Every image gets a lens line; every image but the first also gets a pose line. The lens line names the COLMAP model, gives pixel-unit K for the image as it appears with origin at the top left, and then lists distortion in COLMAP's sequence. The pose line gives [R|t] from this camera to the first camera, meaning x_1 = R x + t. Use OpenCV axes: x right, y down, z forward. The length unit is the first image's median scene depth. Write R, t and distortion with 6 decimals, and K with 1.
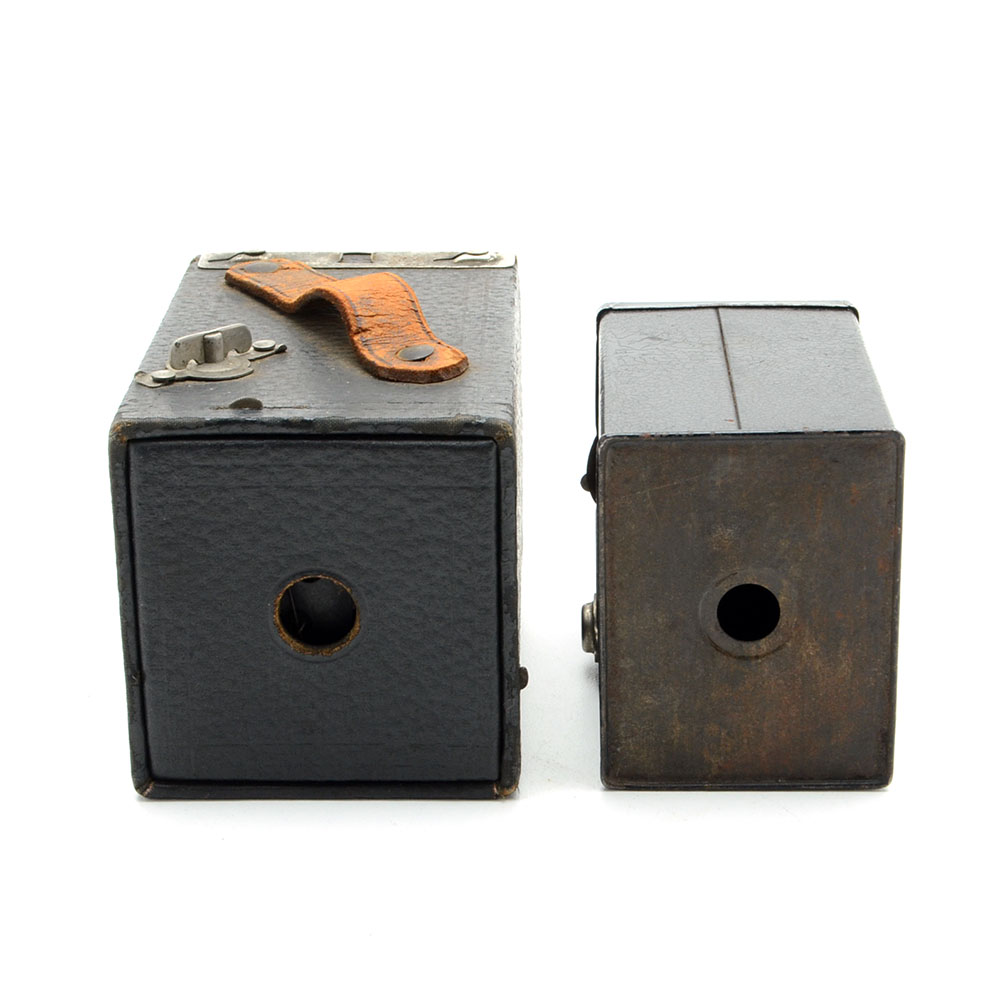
lens RADIAL K [[2459.9, 0, 501.3], [0, 2459.9, 462.6], [0, 0, 1]] dist [0.063291, 0.557345]
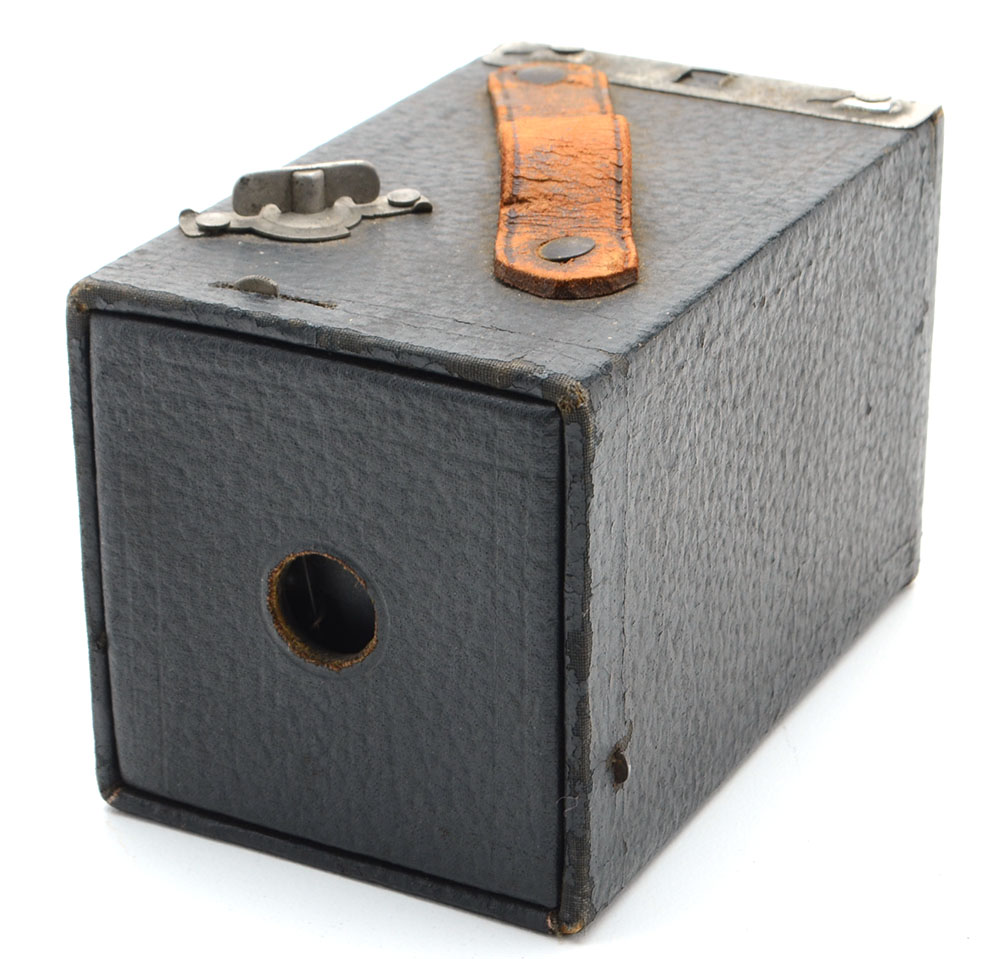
lens RADIAL K [[3186.8, 0, 500.0], [0, 3186.8, 479.5], [0, 0, 1]] dist [0.563856, -14.944549]
pose [[0.887849, 0.193942, -0.417267, 0.325509], [-0.157663, 0.980162, 0.120099, -0.085738], [0.432281, -0.040842, 0.900813, 0.226482]]
